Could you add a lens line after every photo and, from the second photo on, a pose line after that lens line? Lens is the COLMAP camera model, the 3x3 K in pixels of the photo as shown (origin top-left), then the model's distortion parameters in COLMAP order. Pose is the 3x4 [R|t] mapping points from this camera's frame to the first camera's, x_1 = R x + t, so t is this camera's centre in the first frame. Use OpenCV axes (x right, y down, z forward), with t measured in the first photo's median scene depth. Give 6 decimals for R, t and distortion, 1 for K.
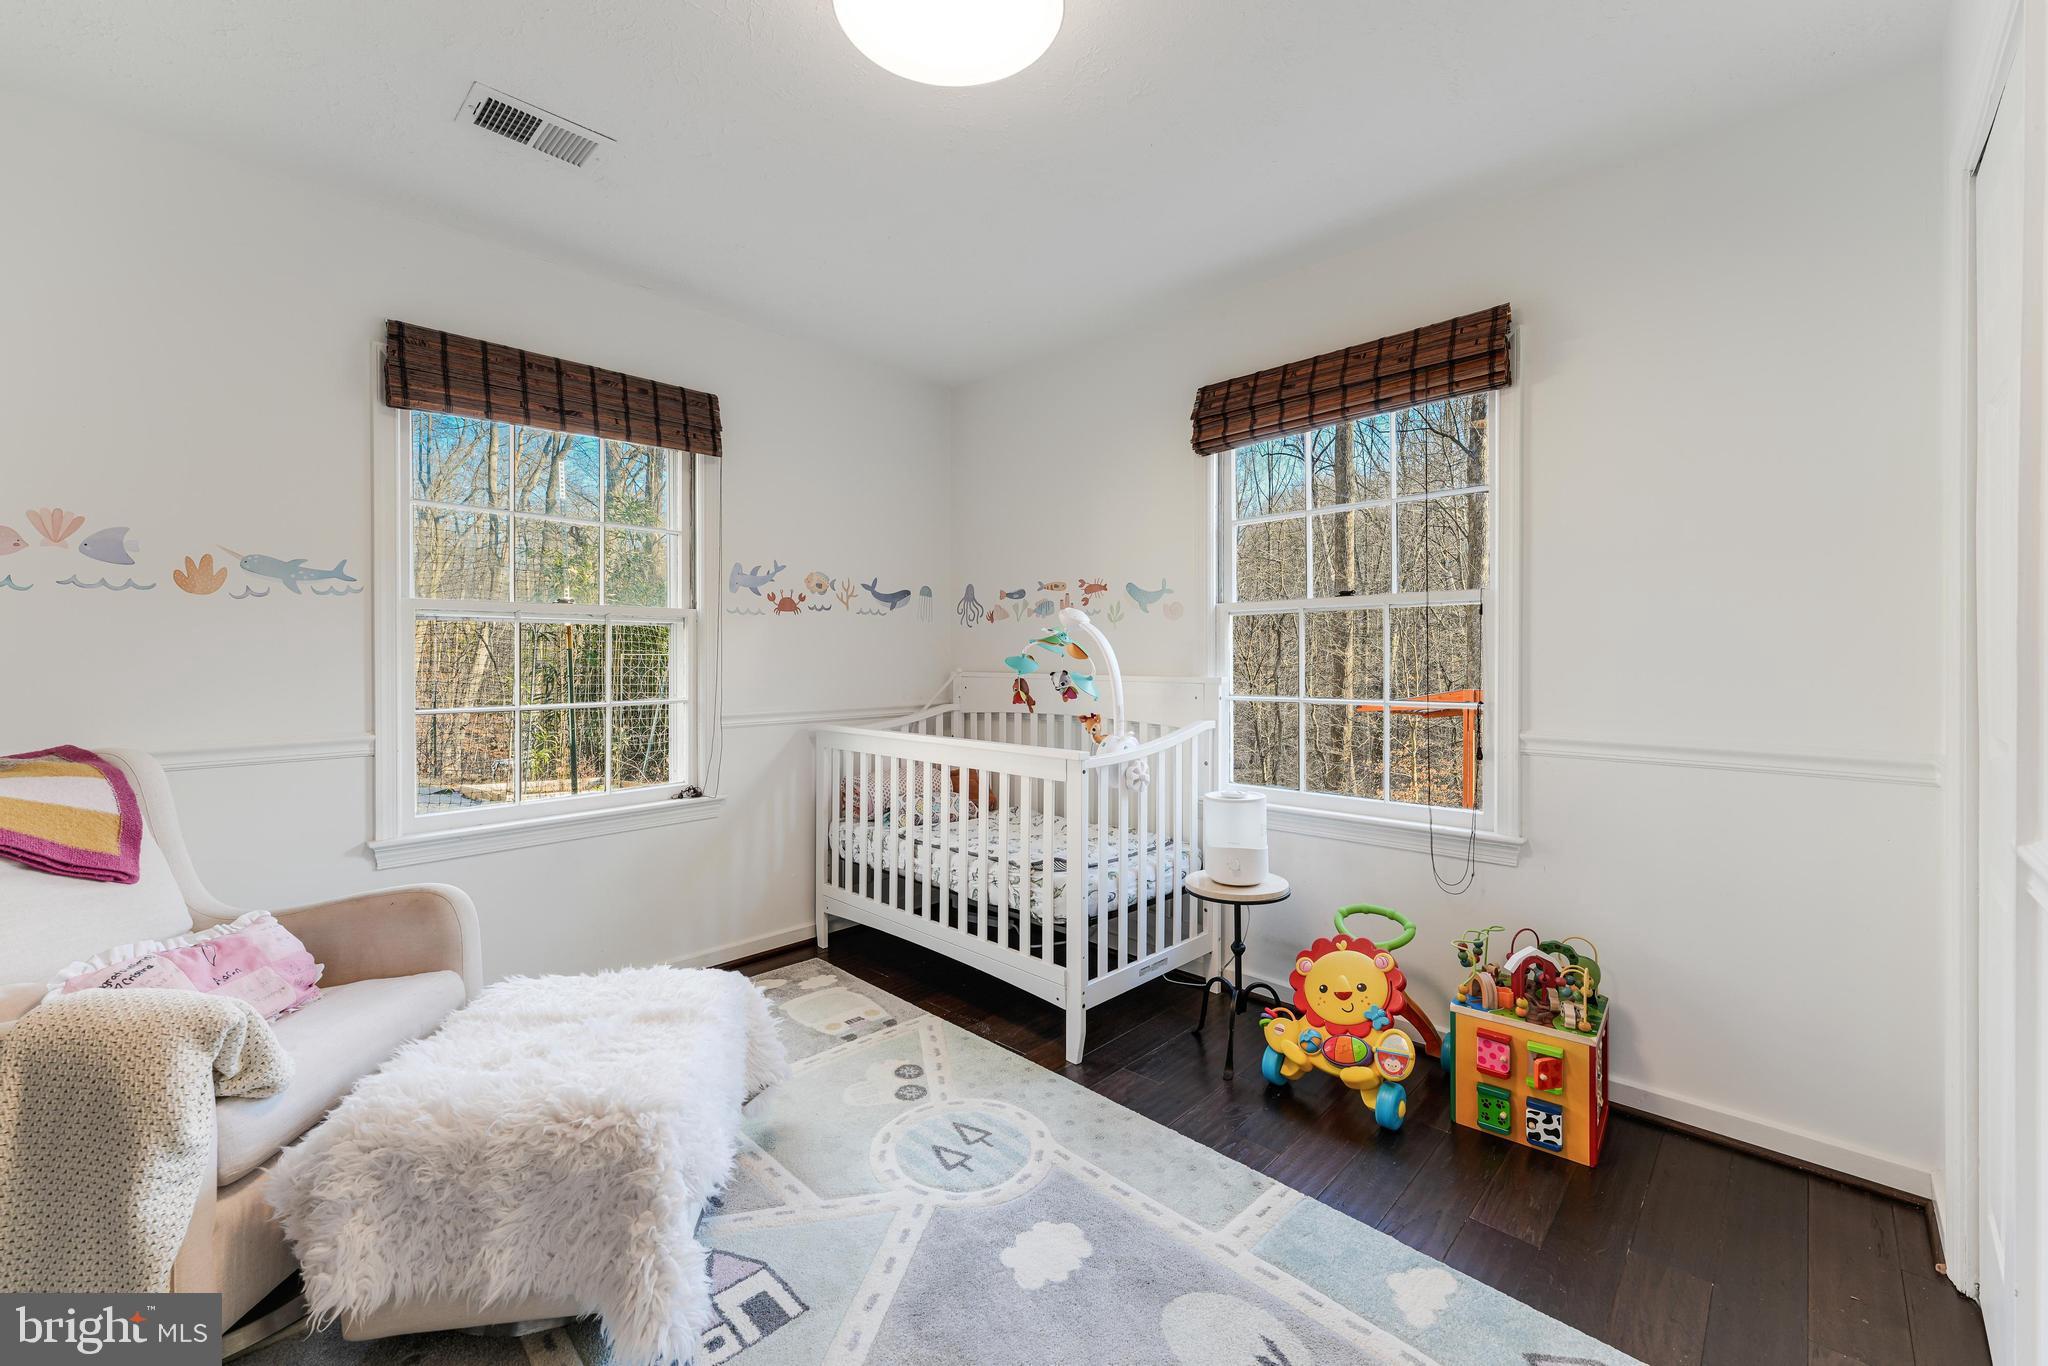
lens RADIAL K [[840.1, 0, 1028.0], [0, 840.1, 662.2], [0, 0, 1]] dist [0.000352, -0.000048]
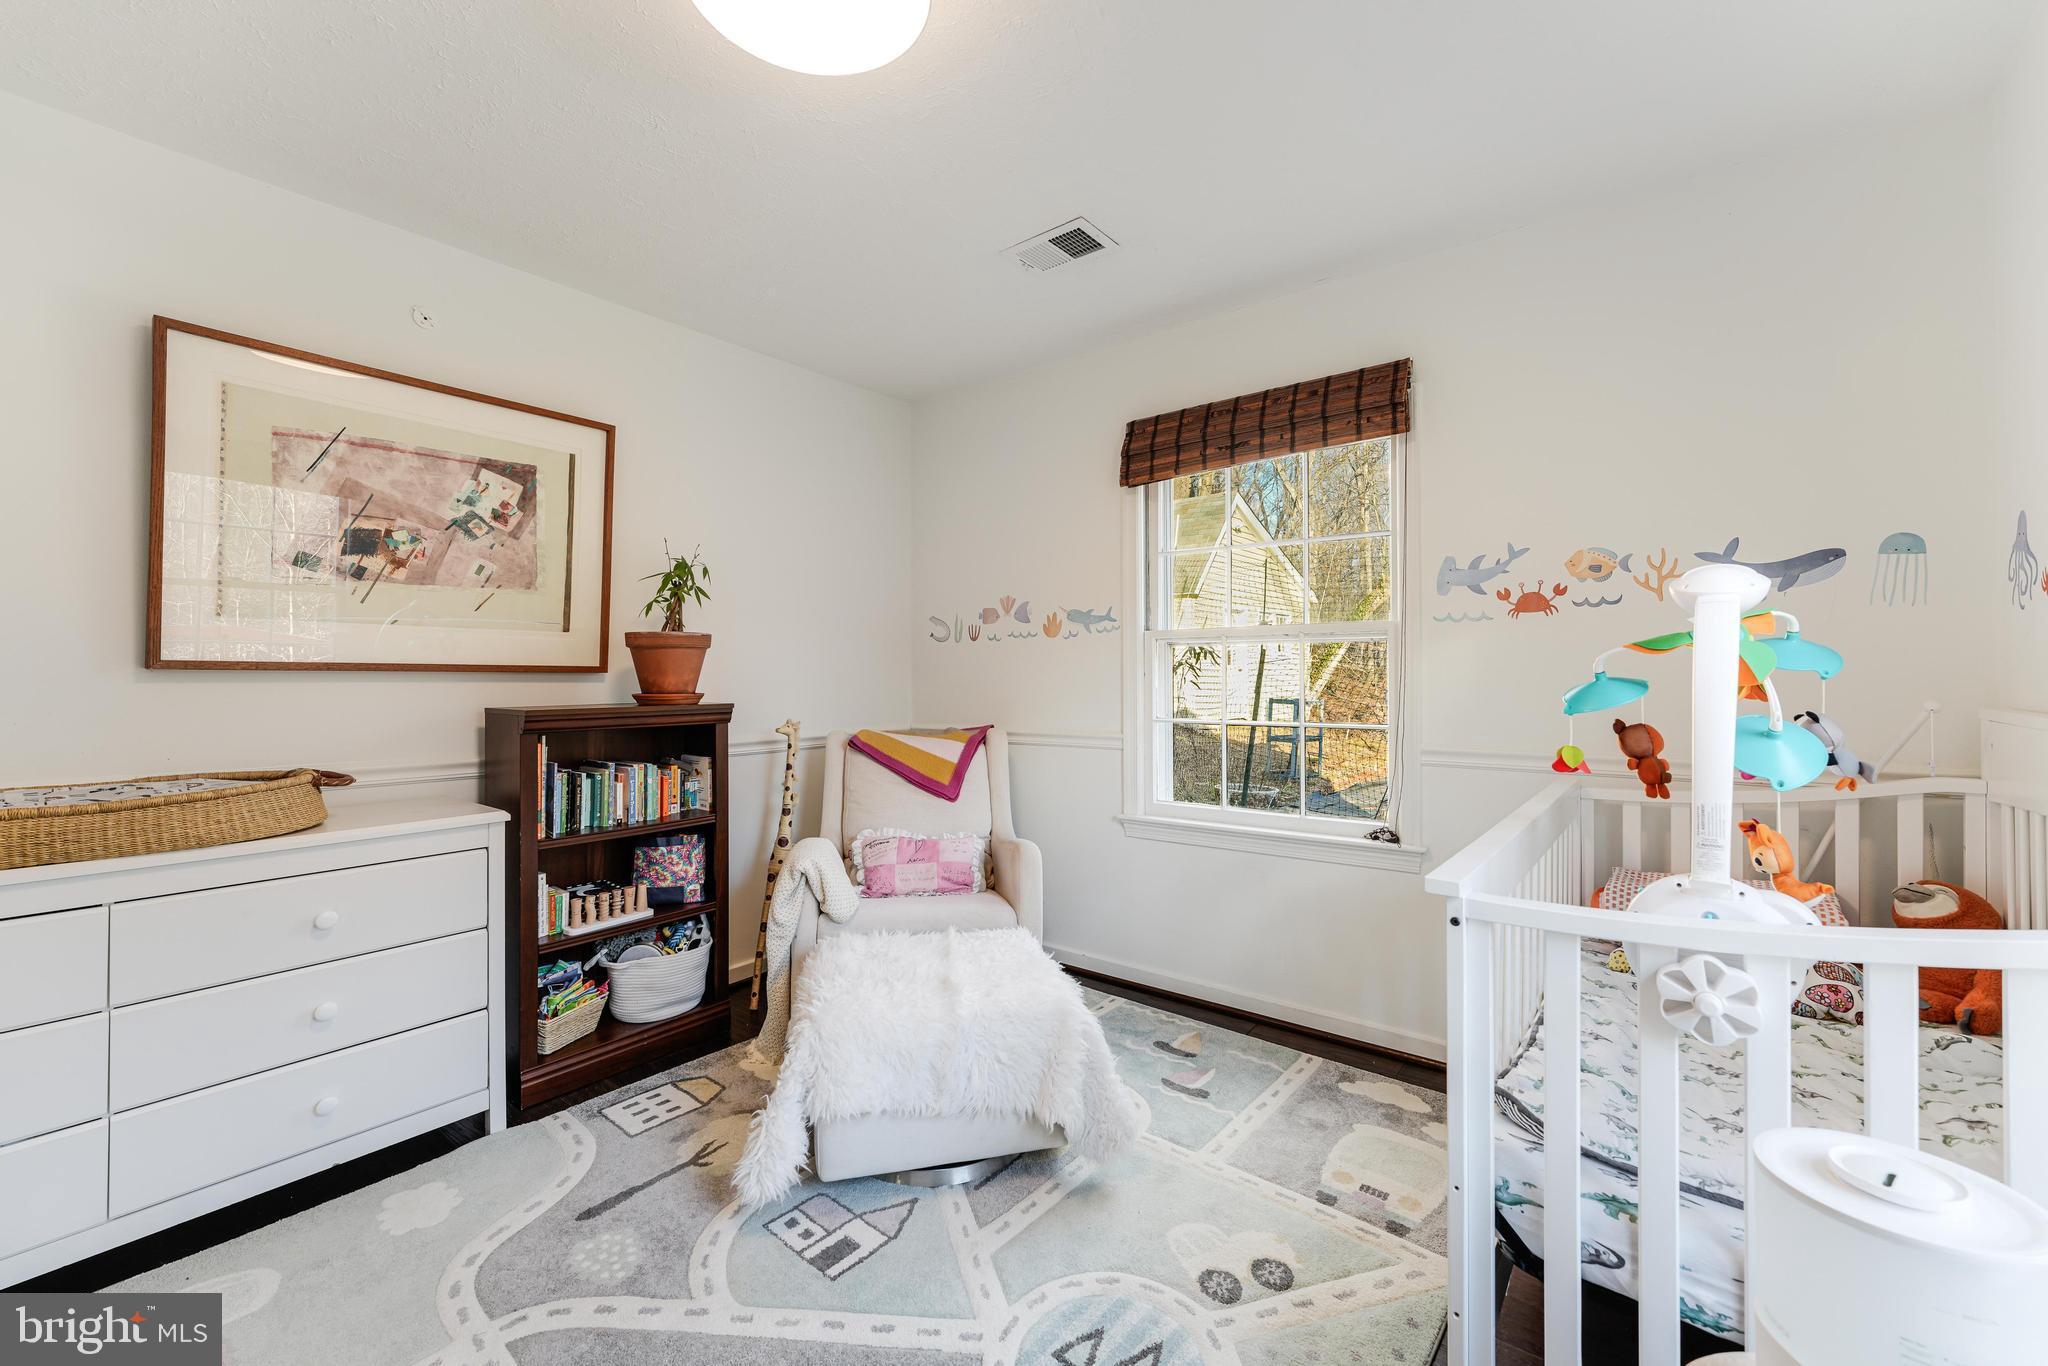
lens RADIAL K [[823.0, 0, 1024.4], [0, 823.0, 673.5], [0, 0, 1]] dist [0.001080, 0.000116]
pose [[0.083514, -0.003122, -0.996502, 0.468734], [-0.005613, 0.999978, -0.003603, -0.005148], [0.996491, 0.005894, 0.083495, 0.660539]]
